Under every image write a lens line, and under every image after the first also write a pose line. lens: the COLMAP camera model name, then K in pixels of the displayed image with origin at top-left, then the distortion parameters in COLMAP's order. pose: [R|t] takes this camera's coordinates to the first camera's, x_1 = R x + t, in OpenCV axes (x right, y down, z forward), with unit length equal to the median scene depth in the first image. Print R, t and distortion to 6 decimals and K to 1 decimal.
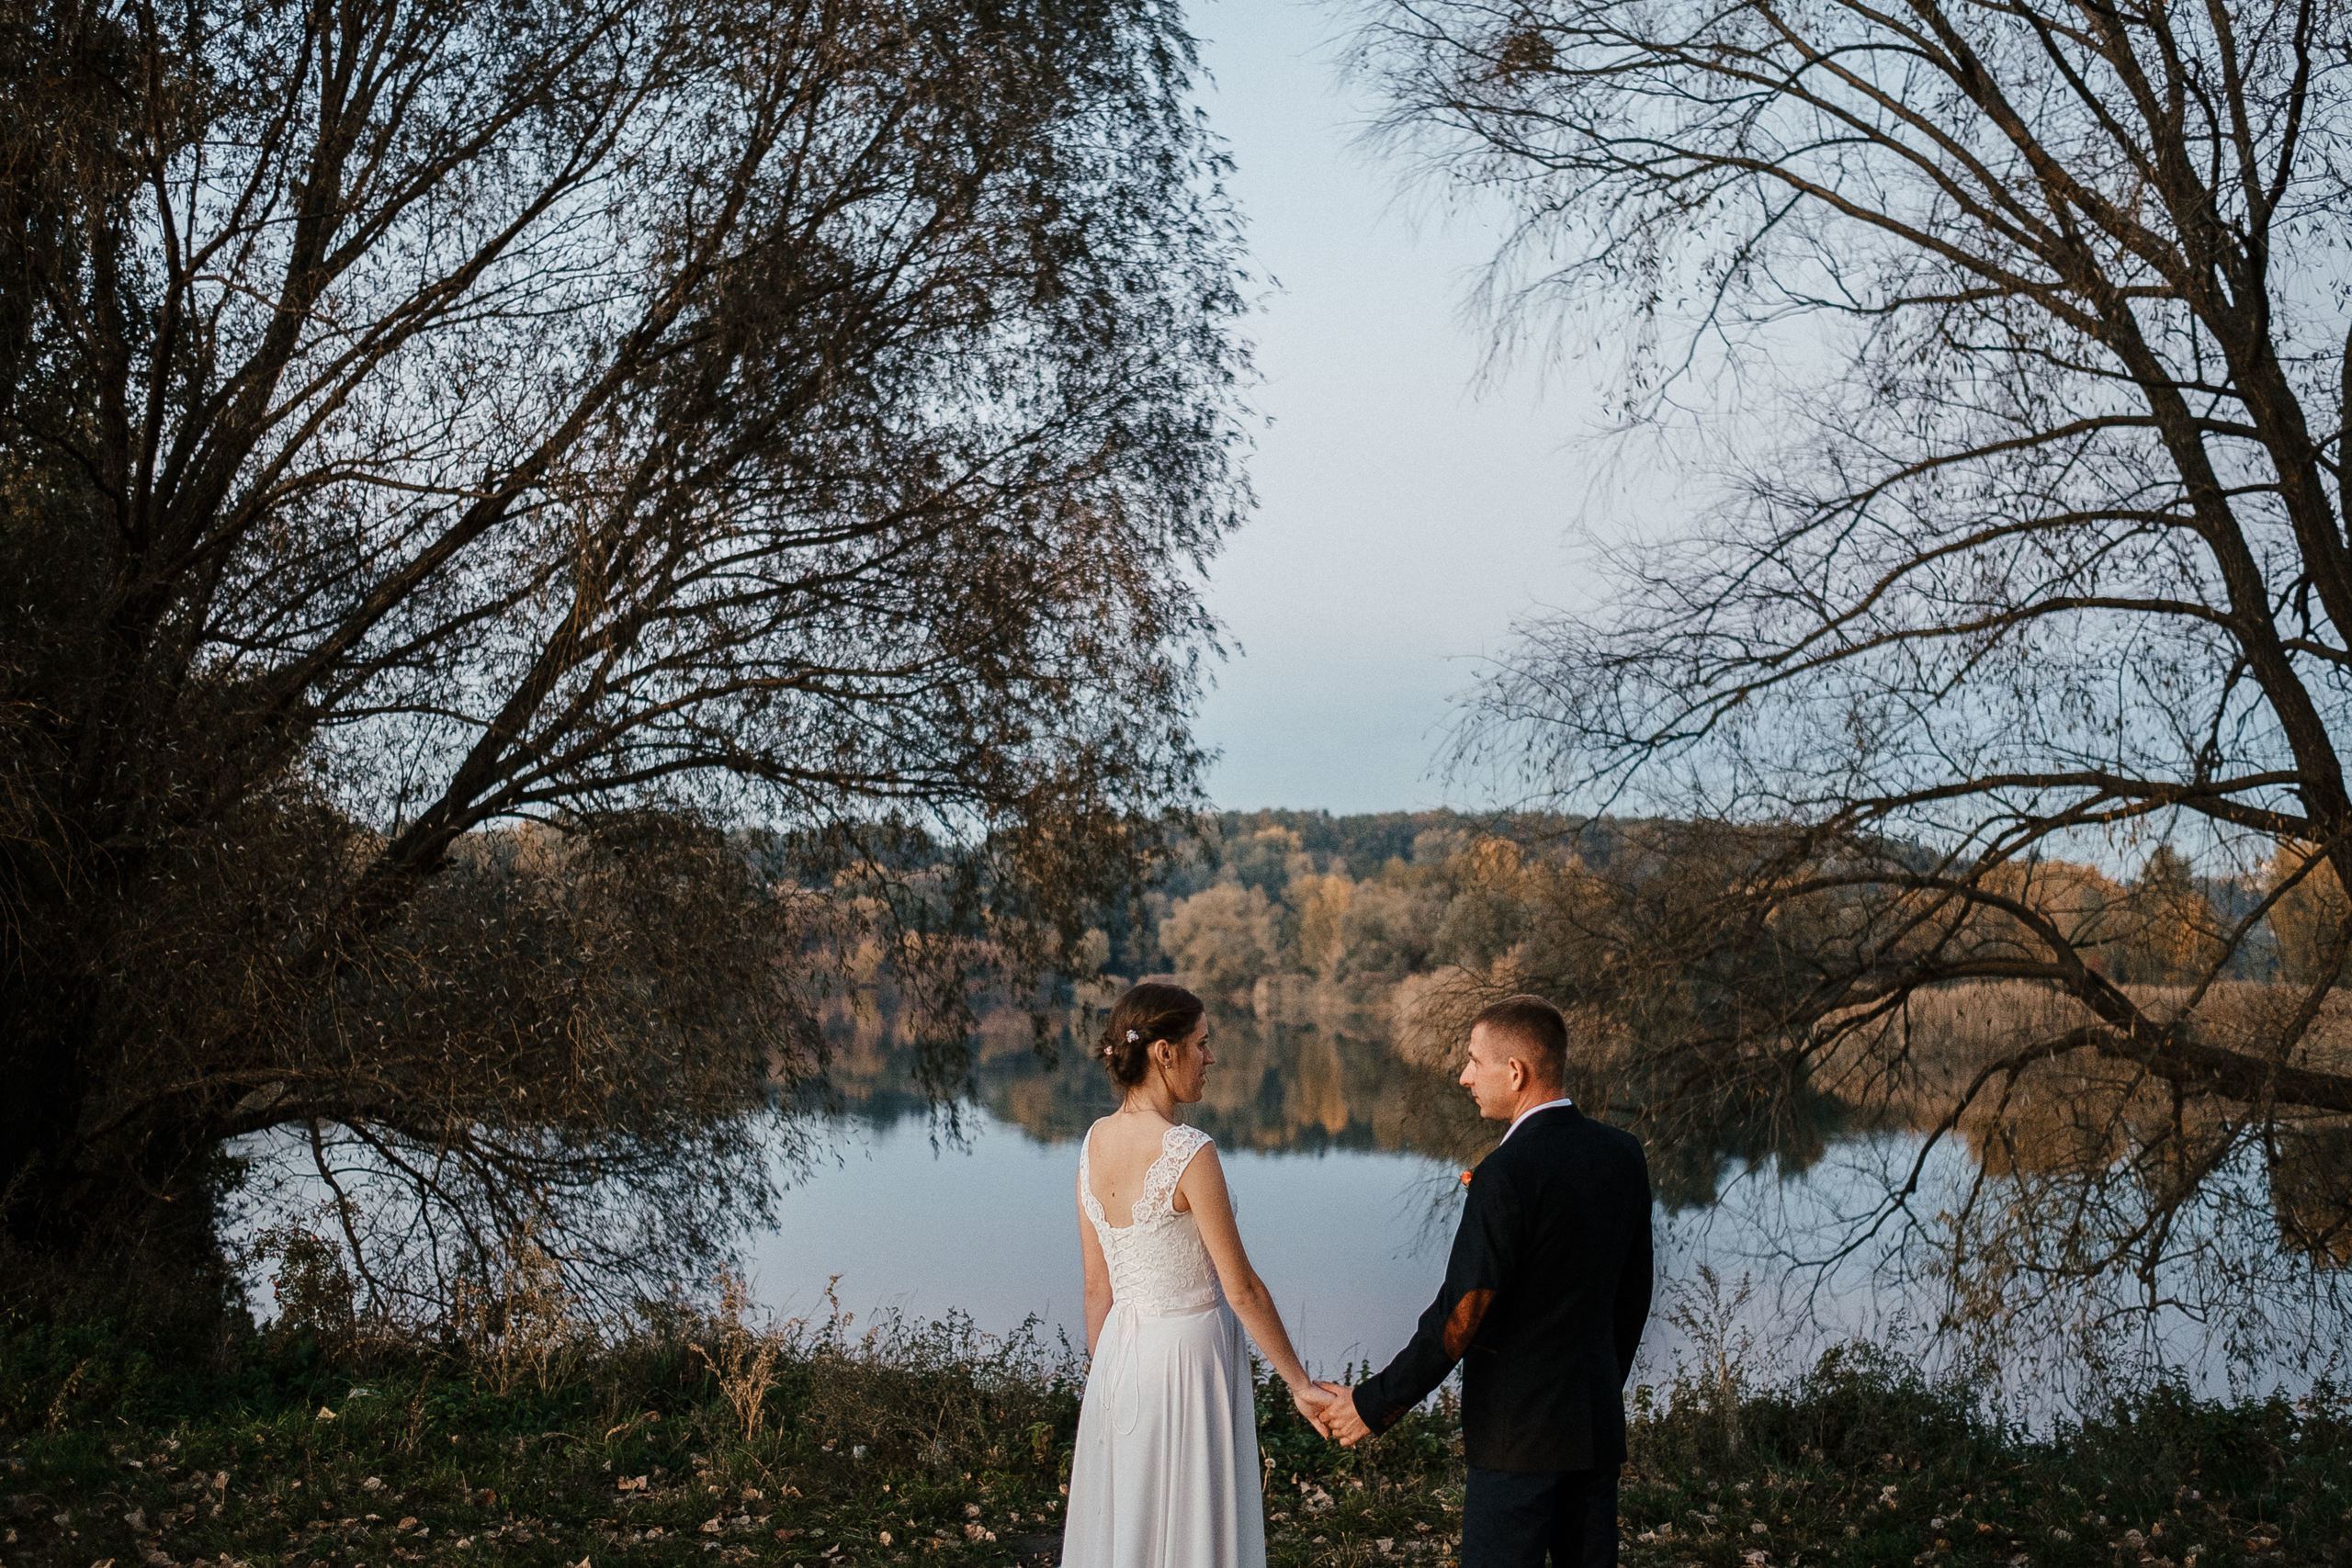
lens RADIAL K [[2453.9, 0, 1110.3], [0, 2453.9, 836.5], [0, 0, 1]] dist [-0.010787, 0.035282]
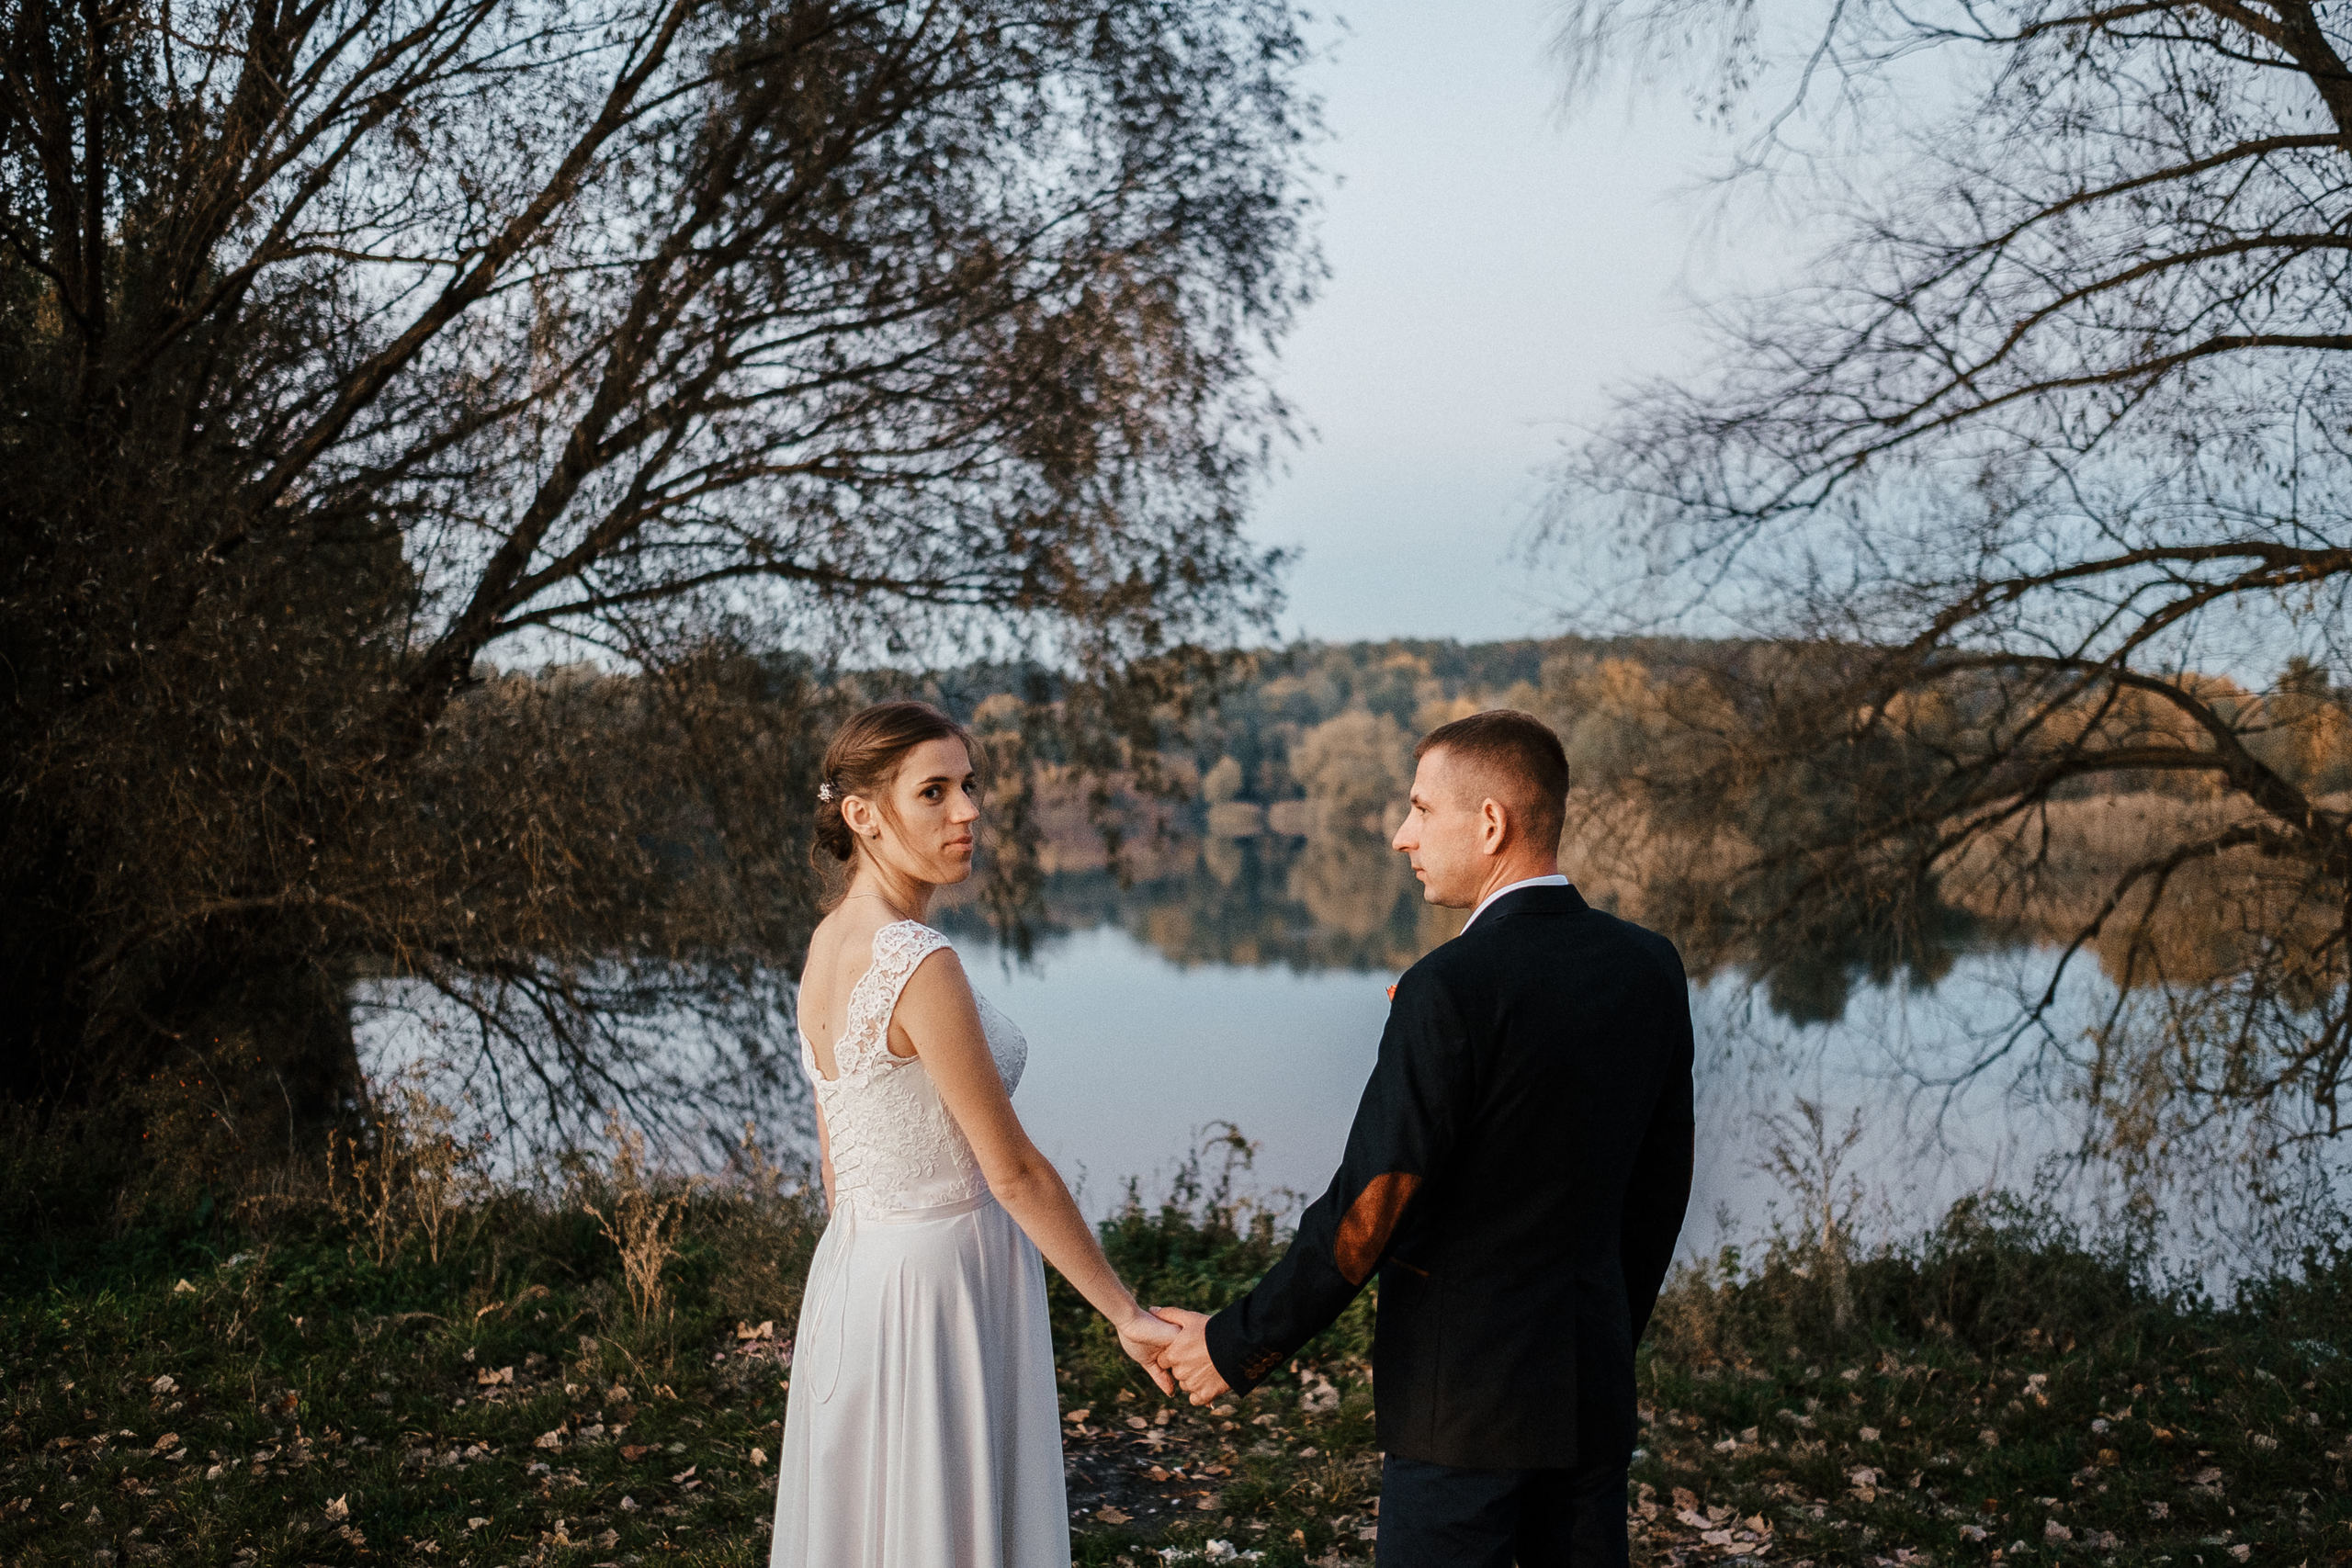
lens RADIAL K [[2394.4, 0, 1125.7], [0, 2394.4, 808.9], [0, 0, 1]] dist [-0.008473, 0.024440]
pose [[0.998597, -0.017202, -0.050087, 0.029376], [0.020083, 0.998138, 0.057587, 0.014066], [0.049004, -0.058512, 0.997083, 0.101209]]
